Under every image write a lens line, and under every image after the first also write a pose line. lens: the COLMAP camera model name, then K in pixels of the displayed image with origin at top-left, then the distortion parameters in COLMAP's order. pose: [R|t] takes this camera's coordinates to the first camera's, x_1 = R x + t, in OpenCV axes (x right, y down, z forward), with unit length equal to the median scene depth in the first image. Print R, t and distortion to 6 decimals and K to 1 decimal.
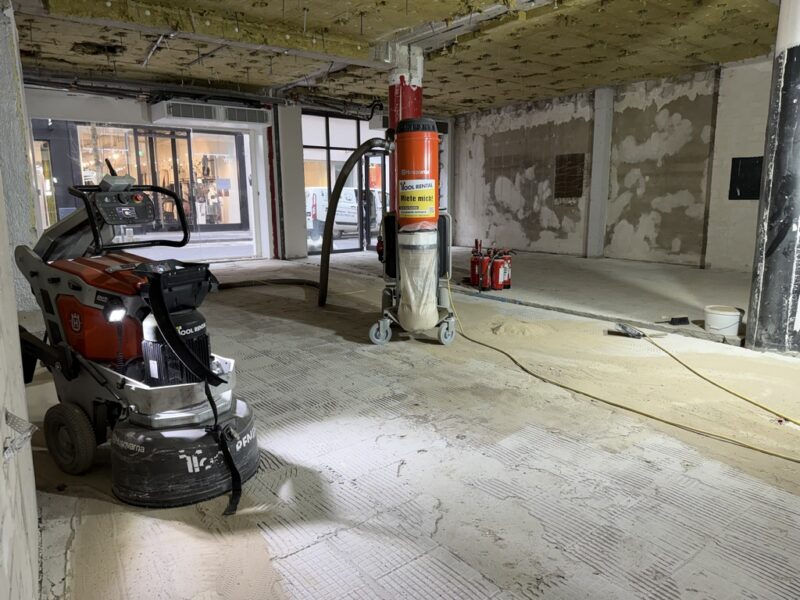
lens RADIAL K [[564.3, 0, 400.0], [0, 564.3, 300.0], [0, 0, 1]] dist [0.052879, -0.061746]
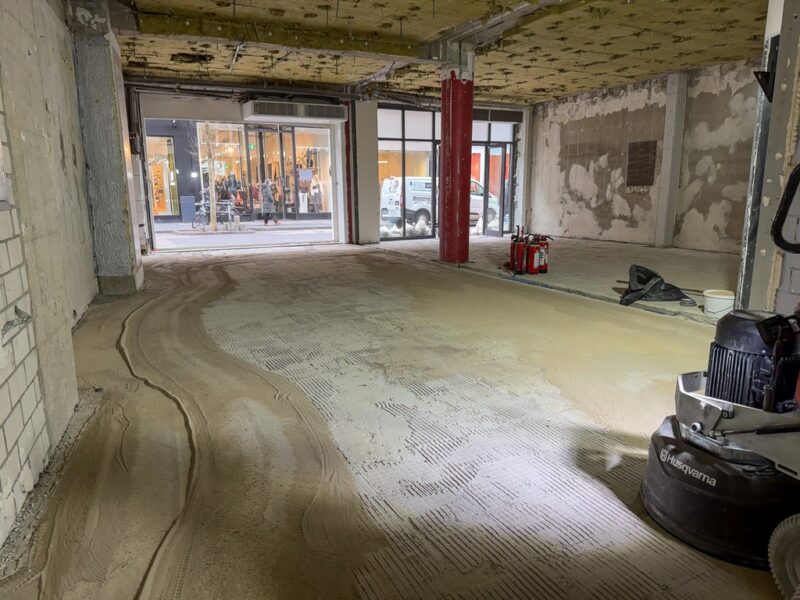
lens RADIAL K [[570.0, 0, 406.6], [0, 570.0, 306.5], [0, 0, 1]] dist [0.032501, -0.034681]
pose [[0.982308, 0.036834, -0.183615, 0.098053], [-0.032013, 0.999062, 0.029150, 0.013758], [0.184517, -0.022757, 0.982566, -0.060566]]
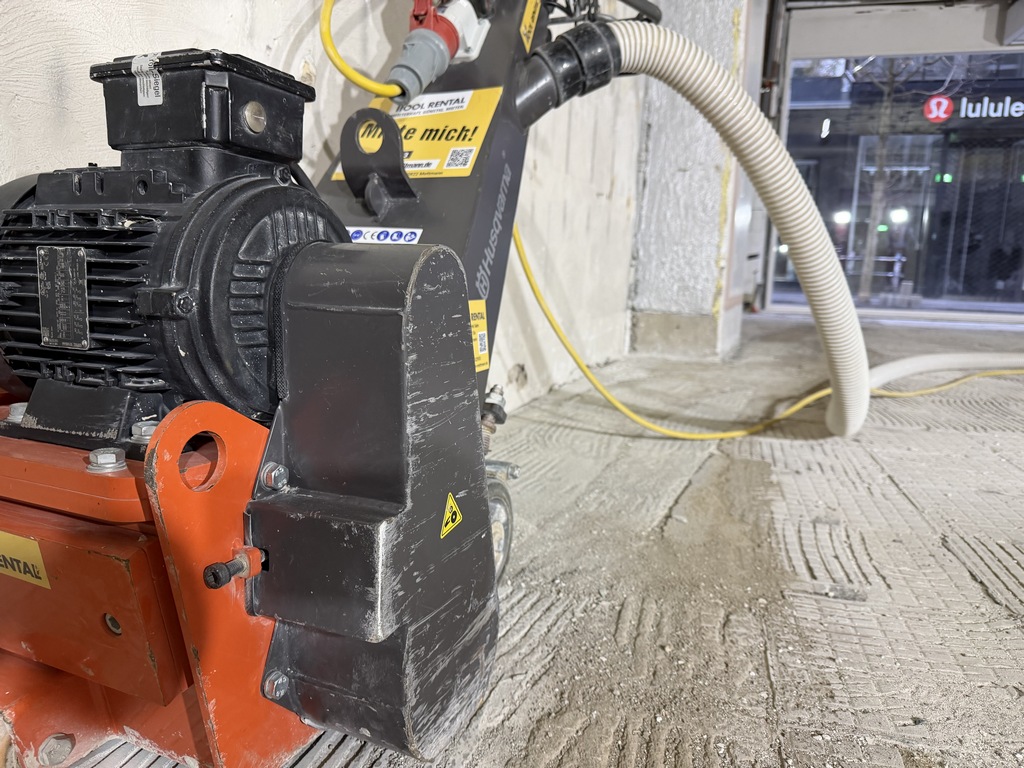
lens RADIAL K [[729.6, 0, 520.4], [0, 729.6, 392.4], [0, 0, 1]] dist [0.032501, -0.034681]
pose [[0.606738, 0.166160, -0.777342, -0.123860], [-0.182681, 0.980881, 0.067079, 0.033900], [0.773626, 0.101306, 0.625492, 0.257791]]
